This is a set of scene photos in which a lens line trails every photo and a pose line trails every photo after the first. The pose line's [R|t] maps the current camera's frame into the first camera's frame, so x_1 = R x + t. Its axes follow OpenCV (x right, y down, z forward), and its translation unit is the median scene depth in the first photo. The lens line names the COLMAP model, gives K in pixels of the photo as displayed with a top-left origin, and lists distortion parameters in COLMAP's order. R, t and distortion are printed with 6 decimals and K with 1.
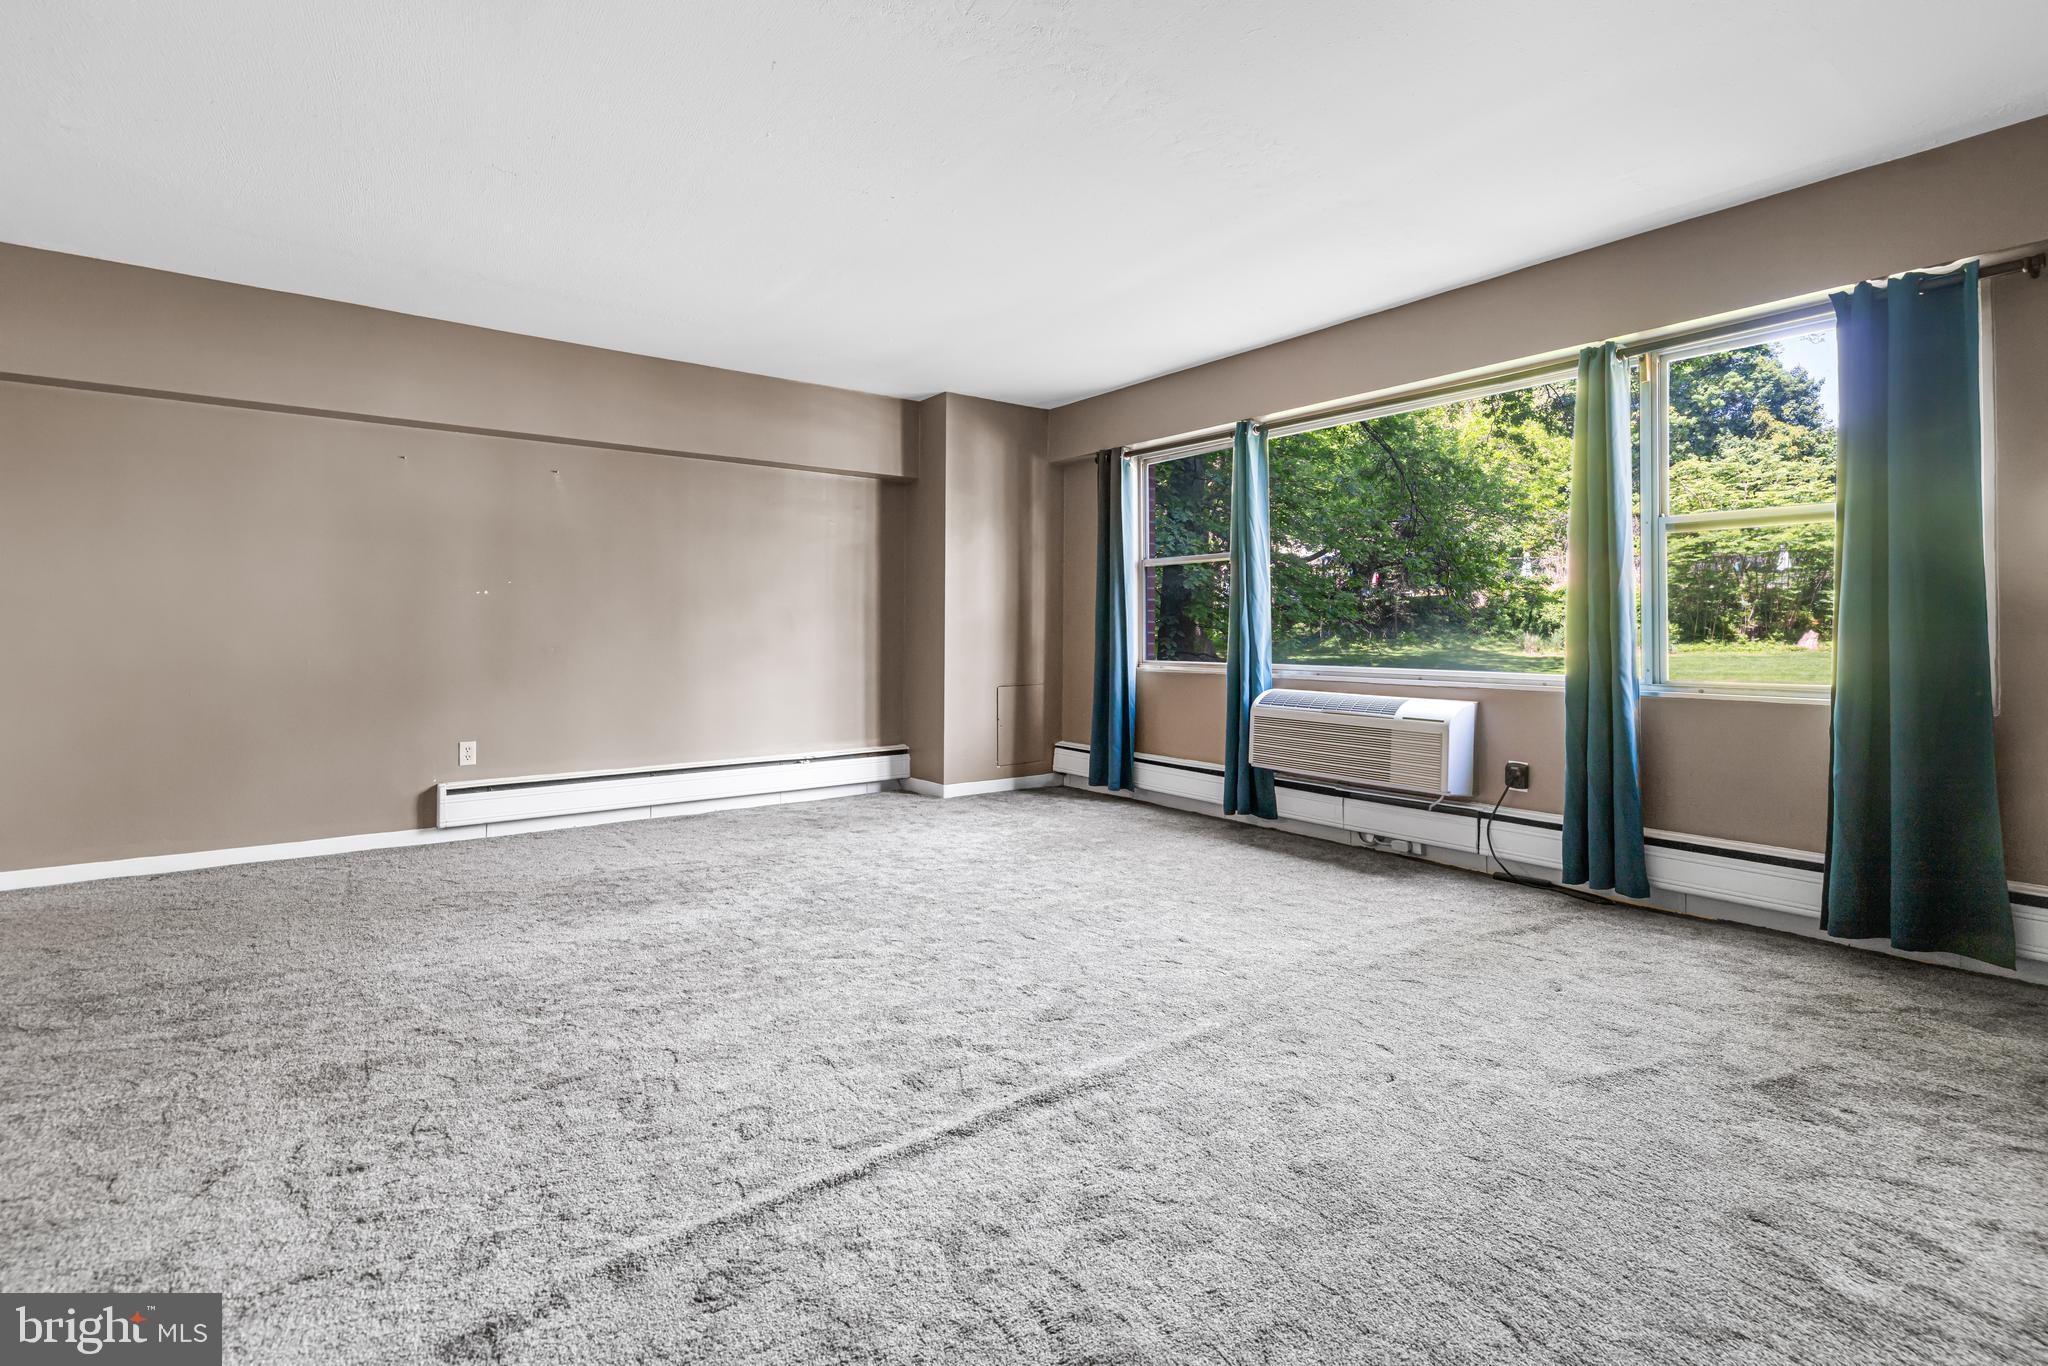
lens RADIAL K [[939.5, 0, 1019.8], [0, 939.5, 622.3], [0, 0, 1]] dist [-0.001513, -0.000125]
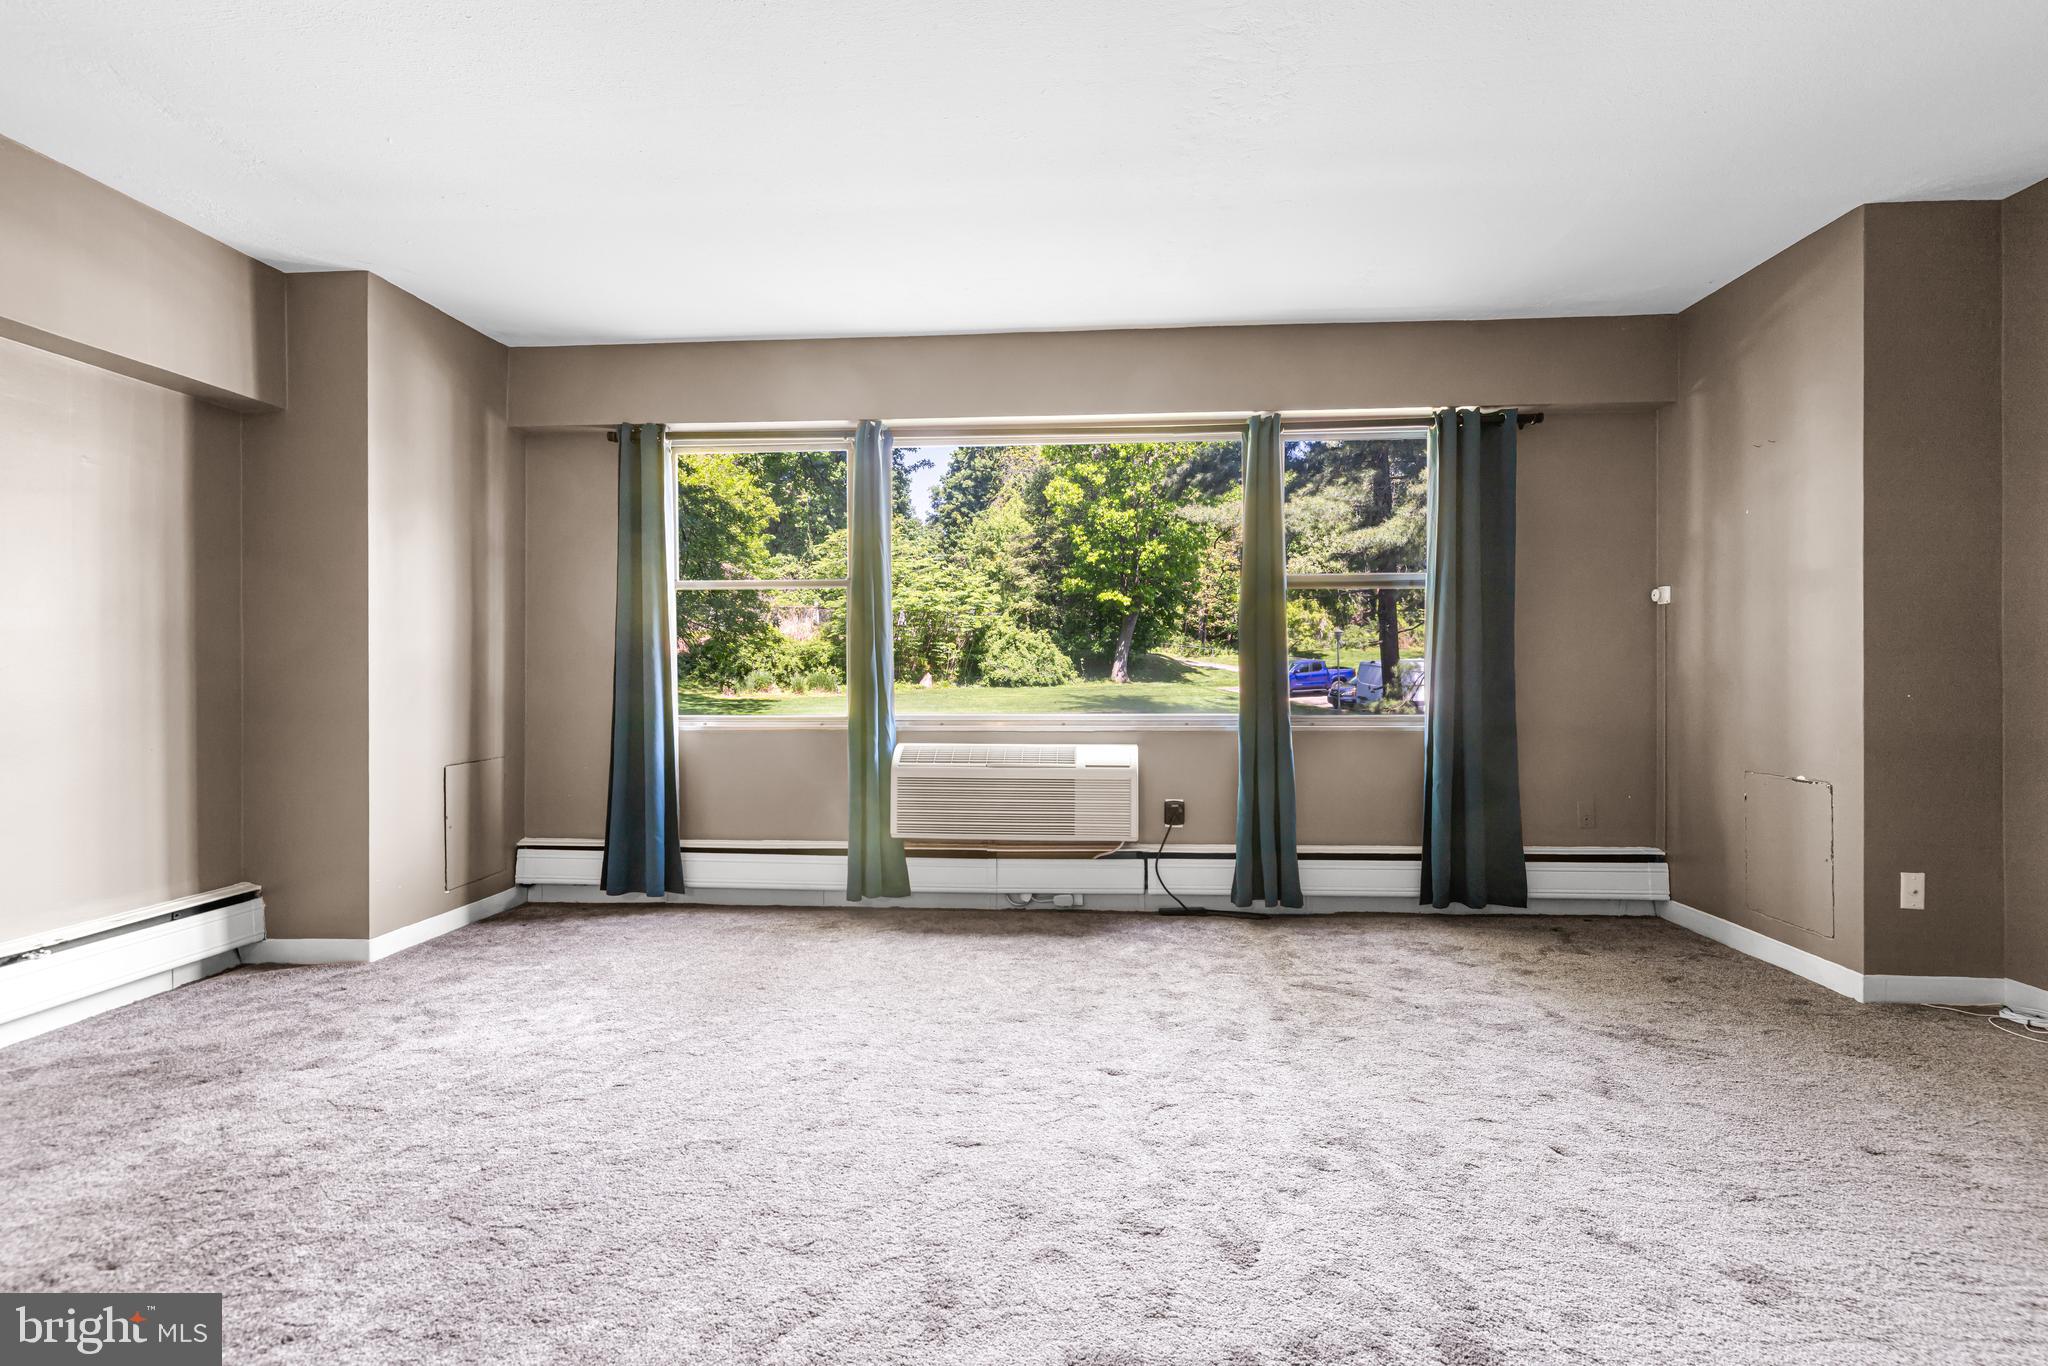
lens RADIAL K [[940.6, 0, 1024.0], [0, 940.6, 683.0], [0, 0, 1]] dist [0.001798, 0.000138]
pose [[0.657494, -0.011451, 0.753373, -0.324322], [-0.001942, 0.999855, 0.016892, 0.000977], [-0.753457, -0.012570, 0.657377, 0.385267]]
